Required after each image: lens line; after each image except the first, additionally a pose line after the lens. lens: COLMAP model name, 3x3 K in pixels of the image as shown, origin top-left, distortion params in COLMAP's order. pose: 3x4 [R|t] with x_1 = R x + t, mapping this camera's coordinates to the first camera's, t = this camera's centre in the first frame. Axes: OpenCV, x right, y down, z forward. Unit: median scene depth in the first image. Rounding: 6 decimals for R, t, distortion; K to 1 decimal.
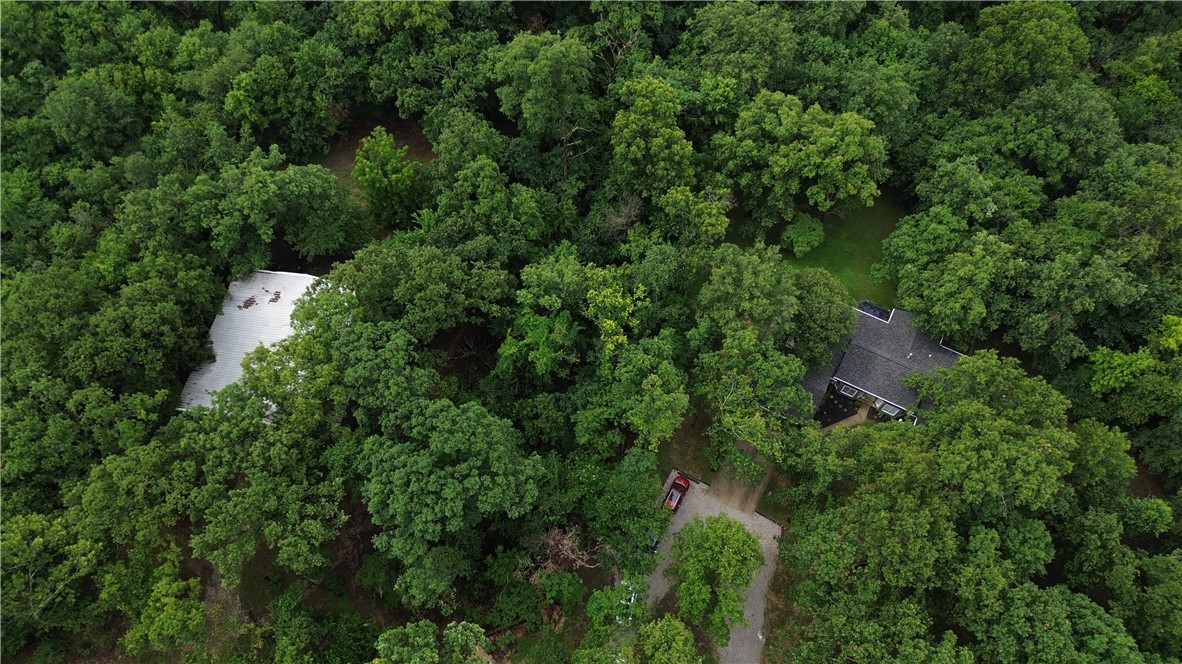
lens RADIAL K [[824.3, 0, 591.0], [0, 824.3, 332.0], [0, 0, 1]] dist [0.053945, -0.046470]
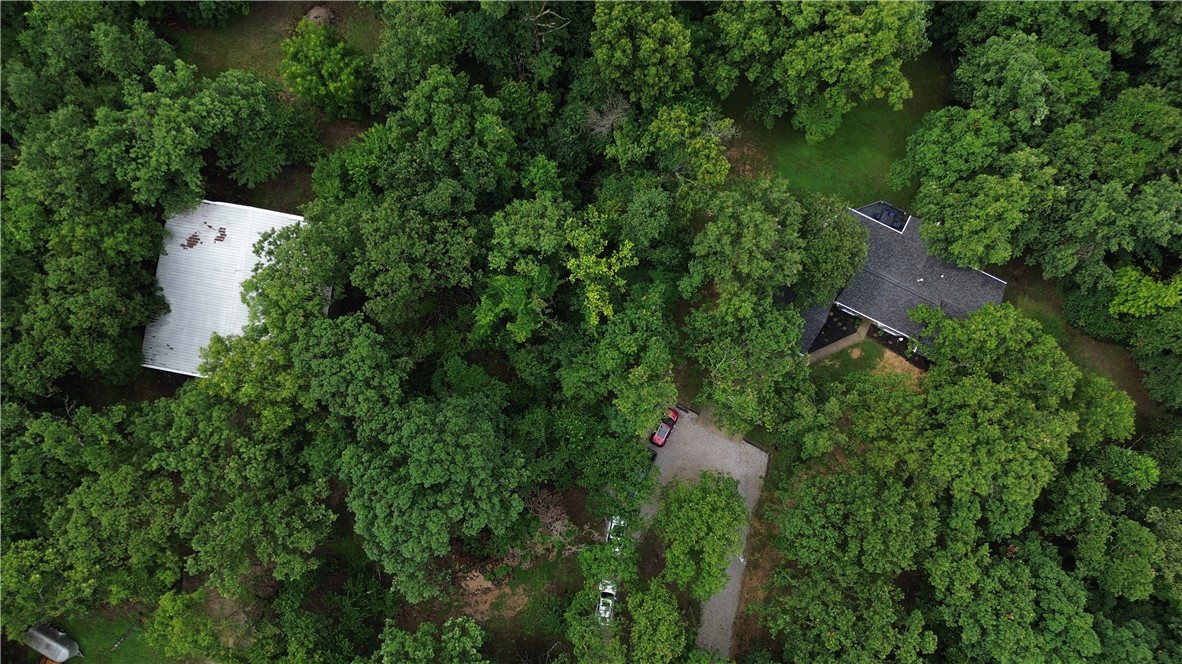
lens RADIAL K [[824.3, 0, 591.0], [0, 824.3, 332.0], [0, 0, 1]] dist [0.053945, -0.046470]
pose [[0.999623, -0.027016, -0.004907, 0.022742], [0.026649, 0.911492, 0.410454, -0.330110], [-0.006616, -0.410430, 0.911868, 0.146939]]
